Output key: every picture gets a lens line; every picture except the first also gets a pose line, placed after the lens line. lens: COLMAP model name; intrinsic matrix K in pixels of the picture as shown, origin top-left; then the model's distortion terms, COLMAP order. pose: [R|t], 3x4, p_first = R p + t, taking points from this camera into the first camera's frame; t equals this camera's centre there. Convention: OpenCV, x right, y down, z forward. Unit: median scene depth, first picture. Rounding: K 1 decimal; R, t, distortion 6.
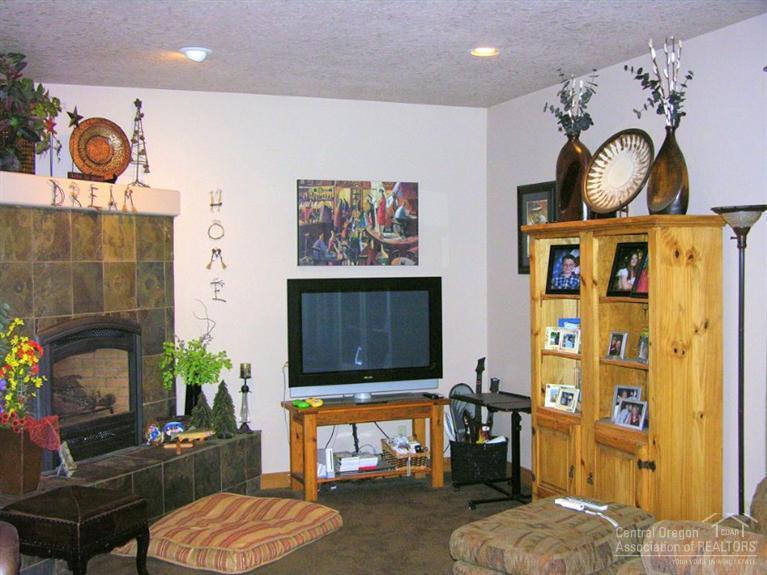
lens RADIAL K [[914.1, 0, 383.5], [0, 914.1, 287.5], [0, 0, 1]] dist [-0.180521, 0.312726]
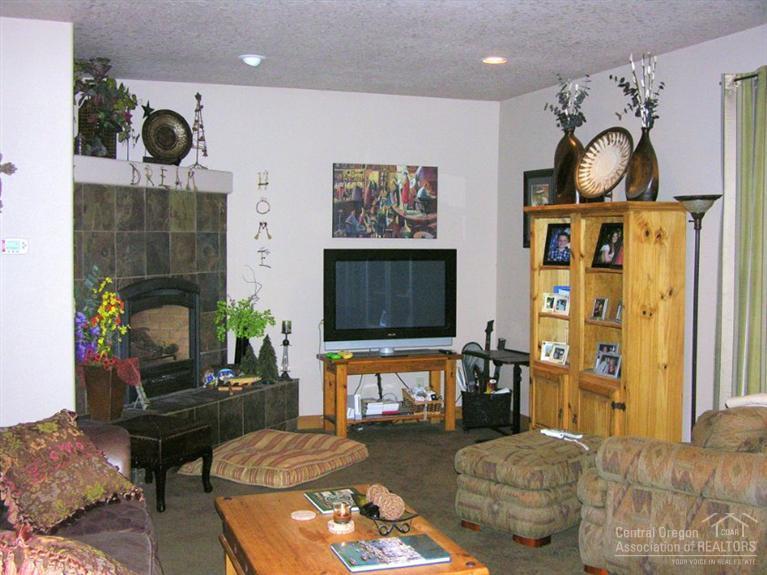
lens RADIAL K [[914.1, 0, 383.5], [0, 914.1, 287.5], [0, 0, 1]] dist [-0.180521, 0.312726]
pose [[0.999542, 0.016504, -0.025363, 0.001488], [-0.015706, 0.999385, 0.031342, 0.002659], [0.025865, -0.030929, 0.999187, -0.187792]]
